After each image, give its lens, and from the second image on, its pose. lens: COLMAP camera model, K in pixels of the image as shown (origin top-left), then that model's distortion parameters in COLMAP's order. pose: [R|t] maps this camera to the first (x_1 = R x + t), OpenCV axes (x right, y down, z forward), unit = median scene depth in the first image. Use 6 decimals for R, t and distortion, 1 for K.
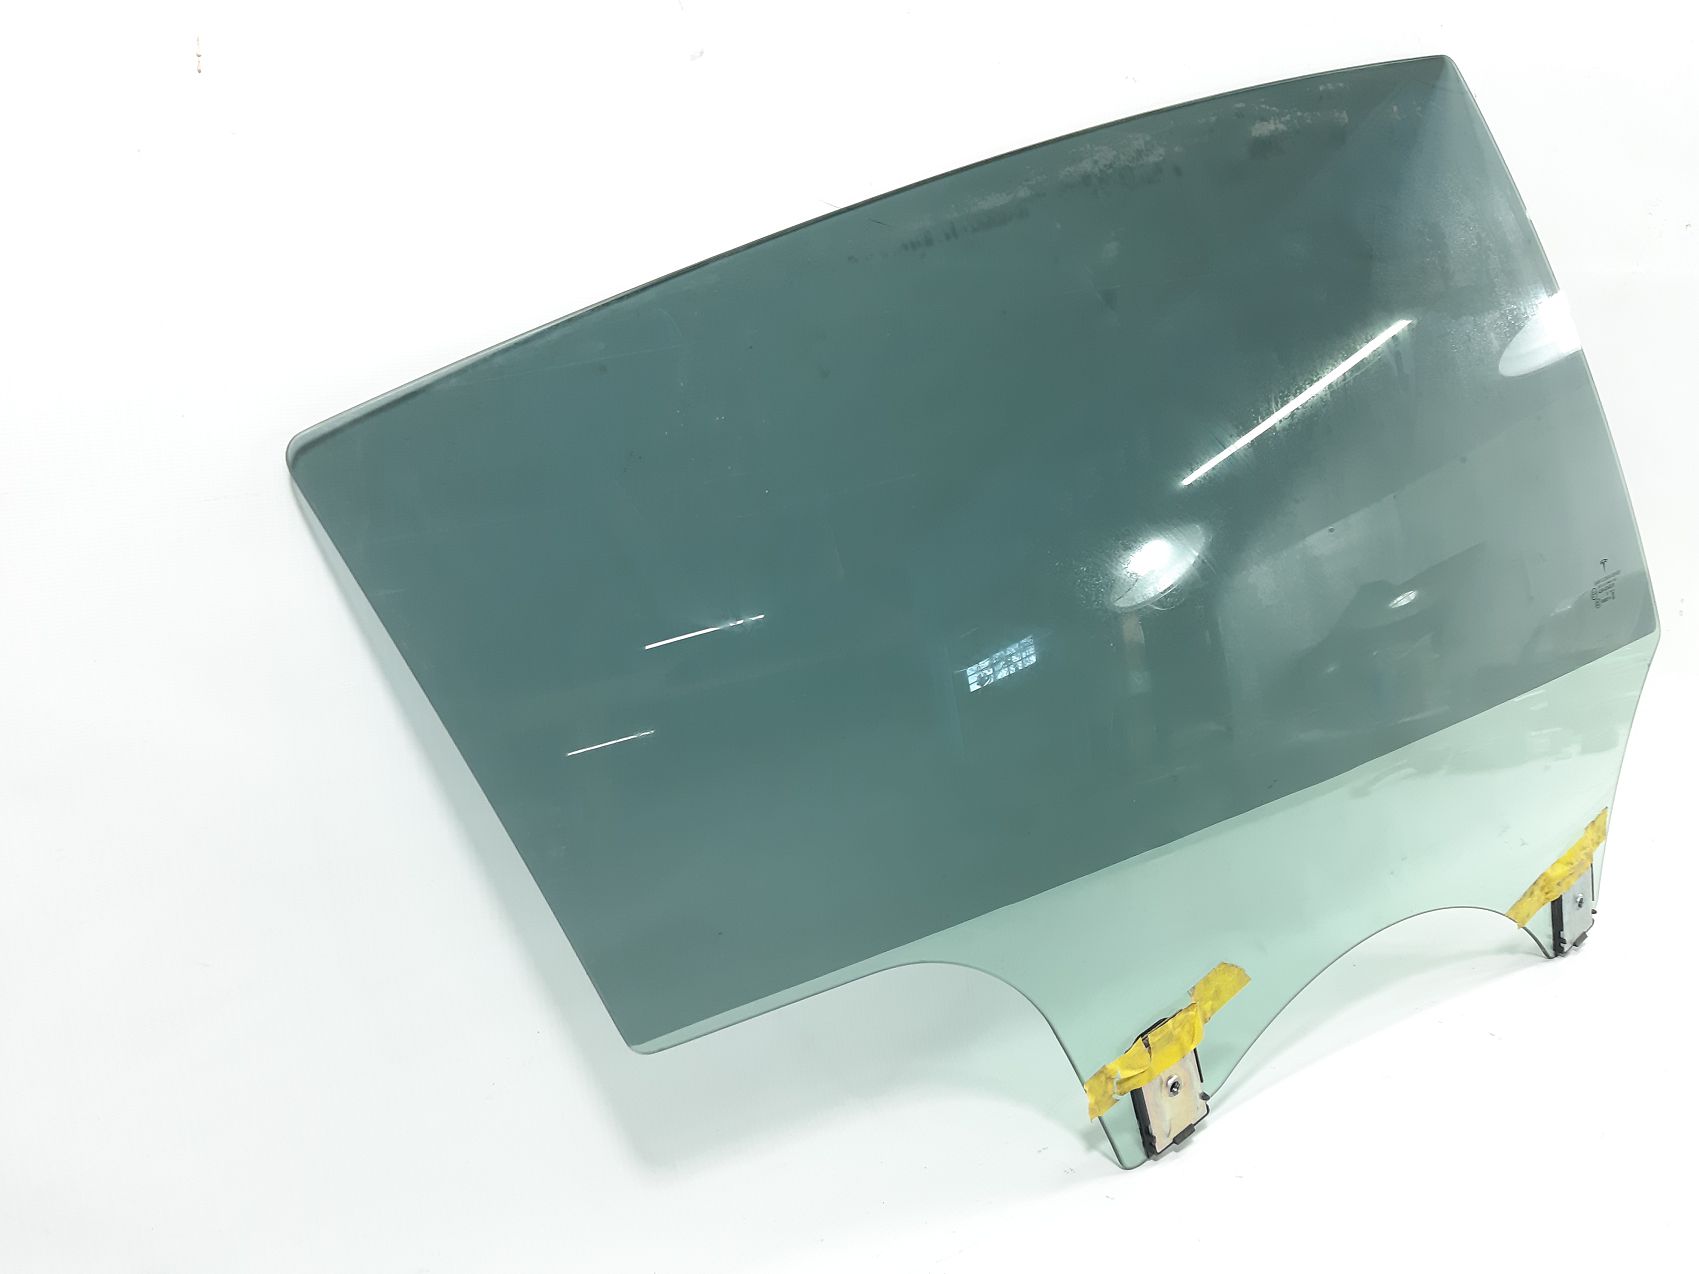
lens RADIAL K [[1325.7, 0, 836.5], [0, 1325.7, 627.3], [0, 0, 1]] dist [0.051891, -0.087521]
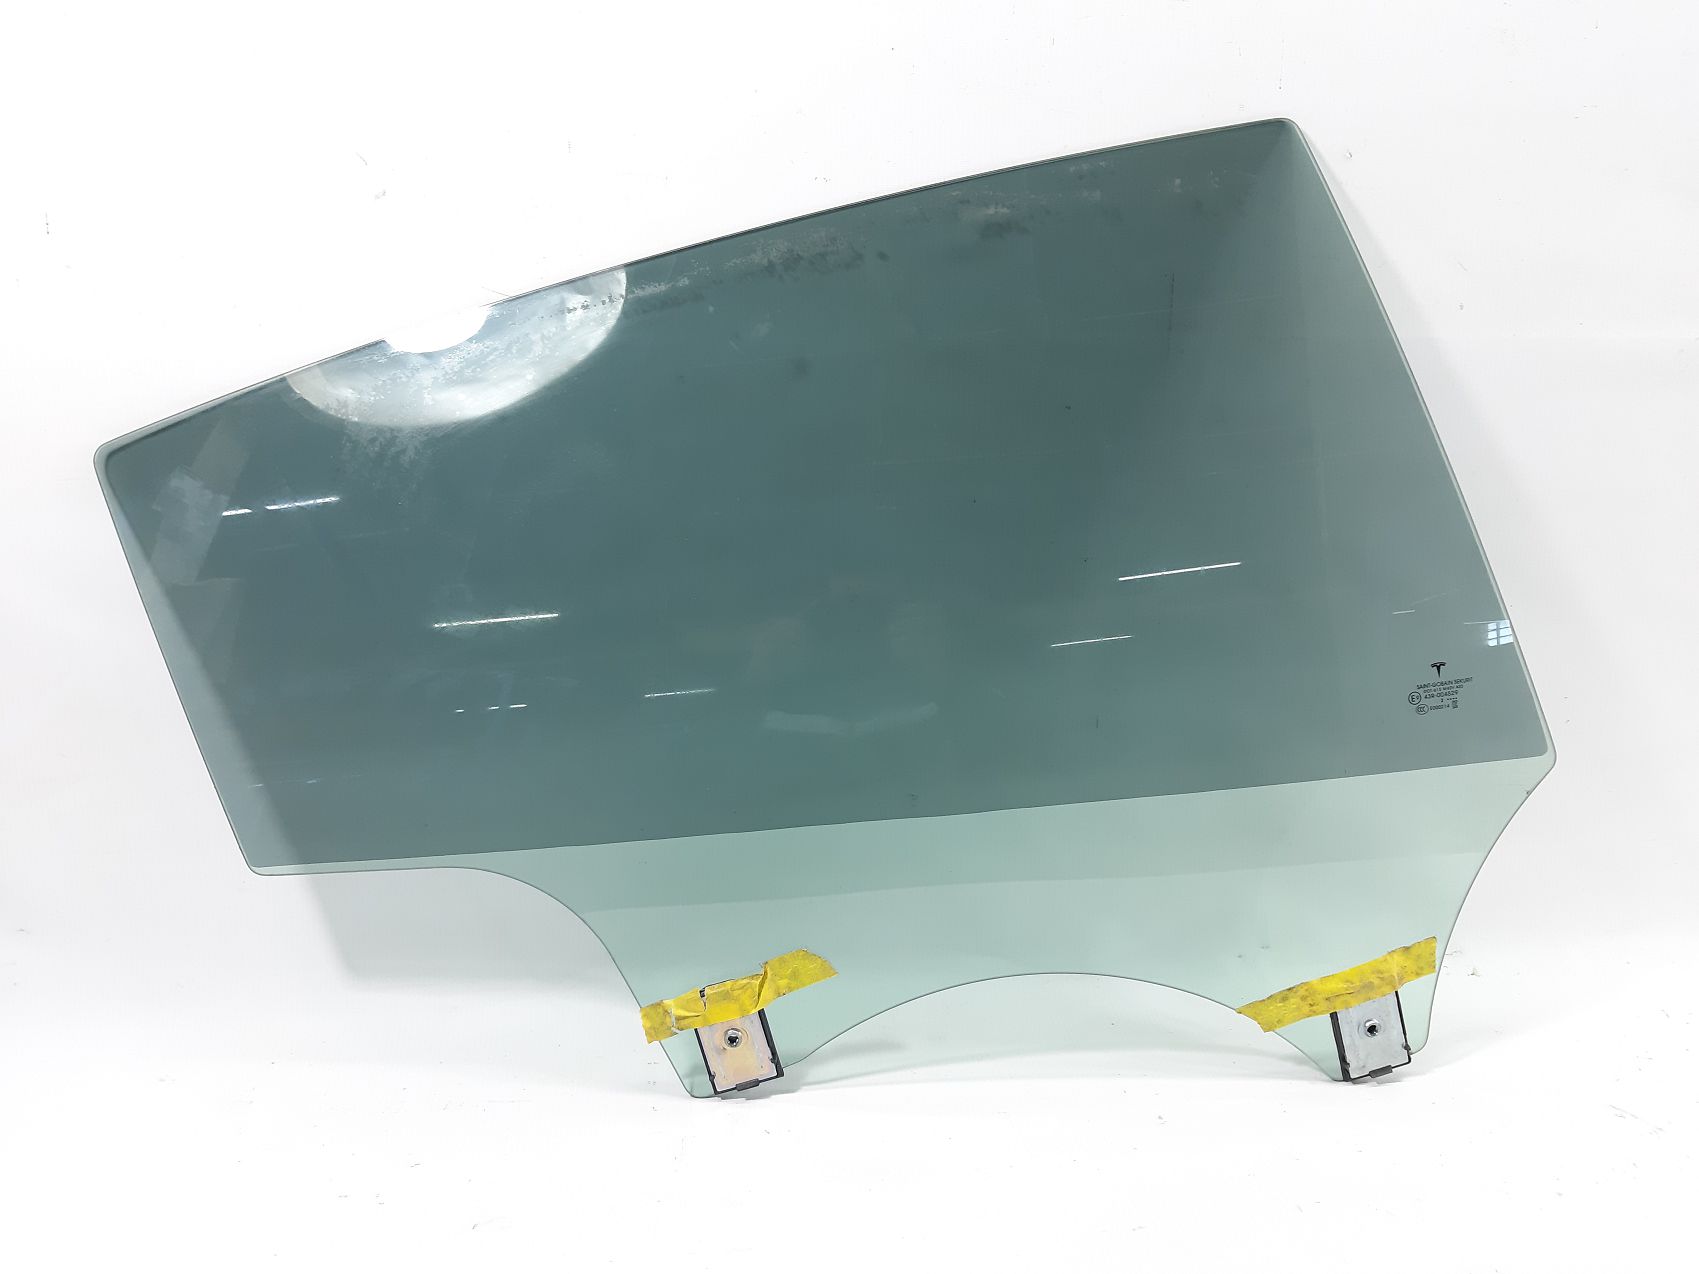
lens RADIAL K [[1325.7, 0, 837.0], [0, 1325.7, 635.7], [0, 0, 1]] dist [0.051891, -0.087521]
pose [[0.860447, 0.132706, -0.491955, 0.855667], [-0.130105, 0.990706, 0.039686, -0.066403], [0.492649, 0.029858, 0.869716, 0.013090]]
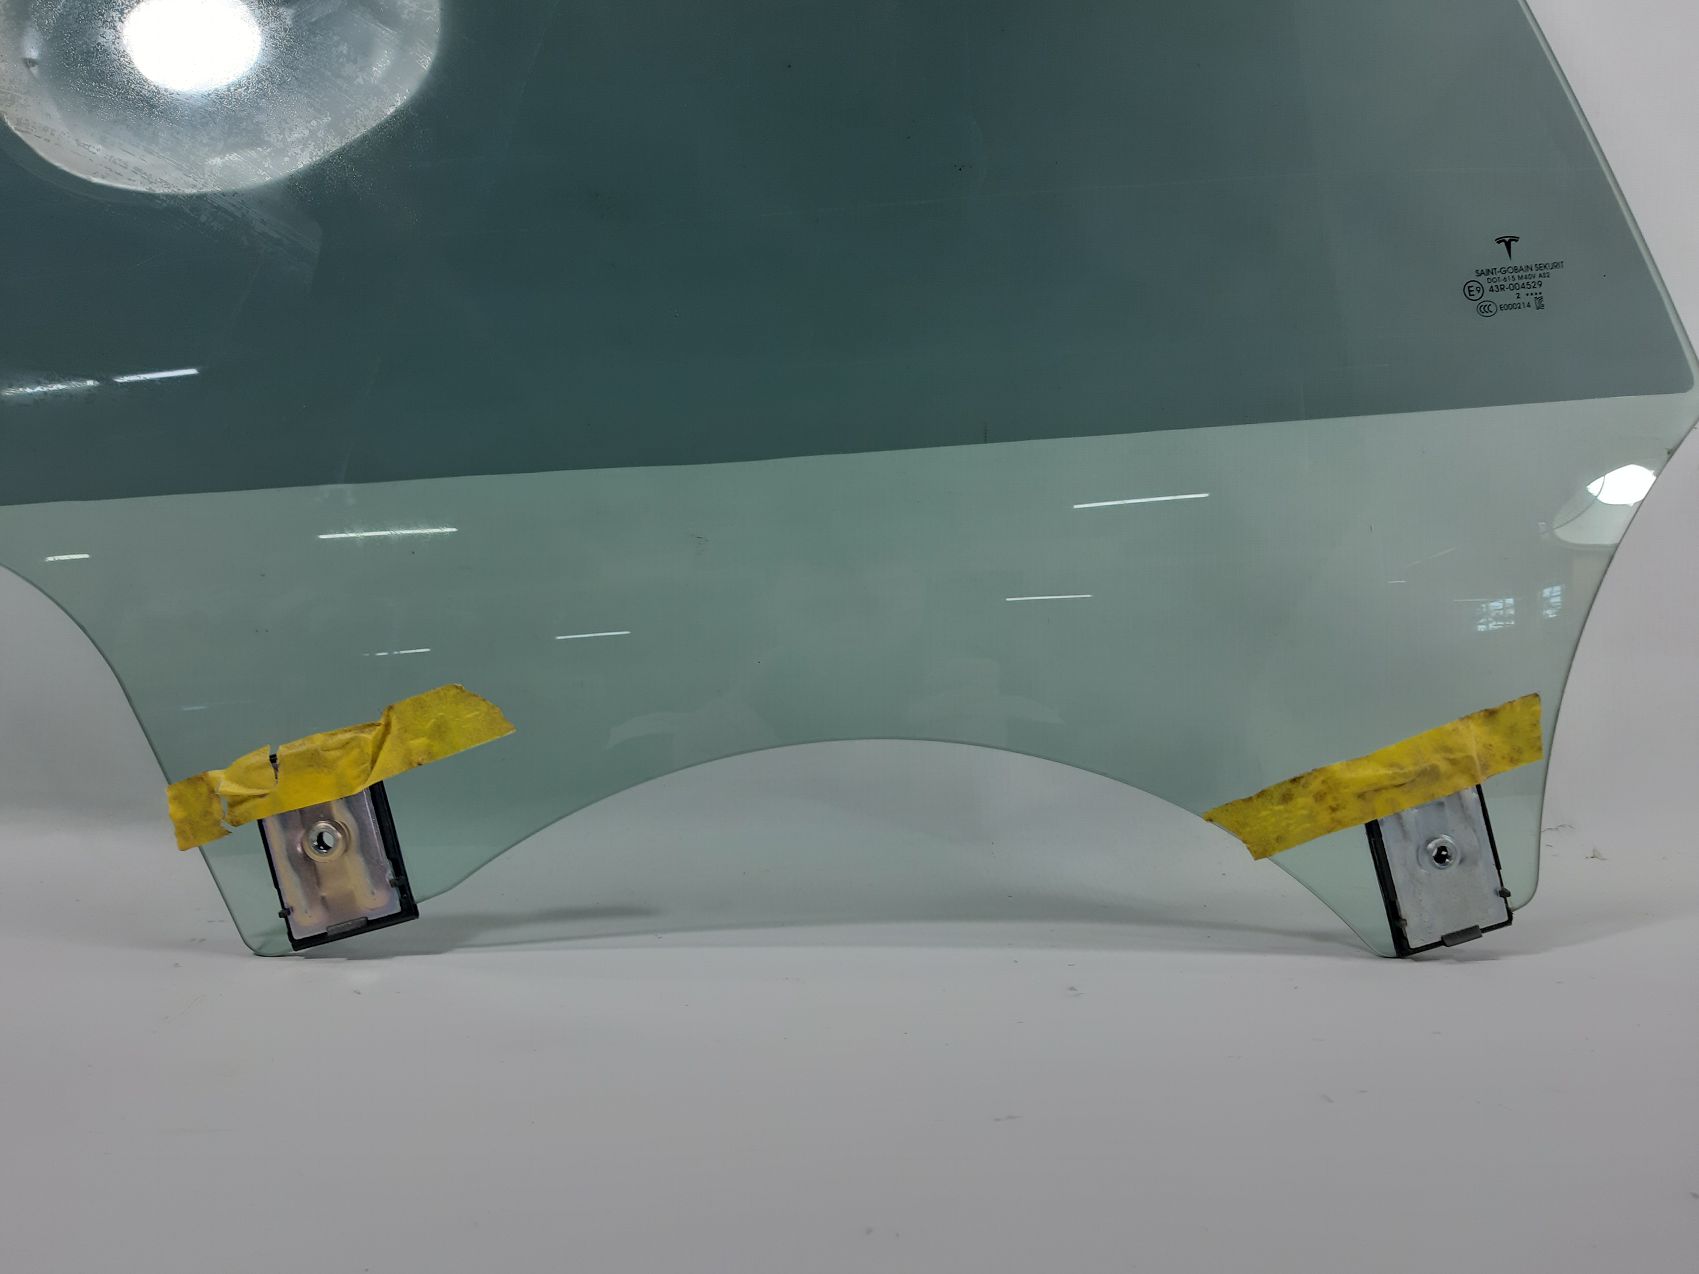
lens RADIAL K [[1325.7, 0, 851.5], [0, 1325.7, 639.8], [0, 0, 1]] dist [0.051891, -0.087521]
pose [[0.854992, 0.046525, -0.516549, 0.817495], [-0.140248, 0.979603, -0.143906, 0.302384], [0.499318, 0.195484, 0.844078, 0.540658]]
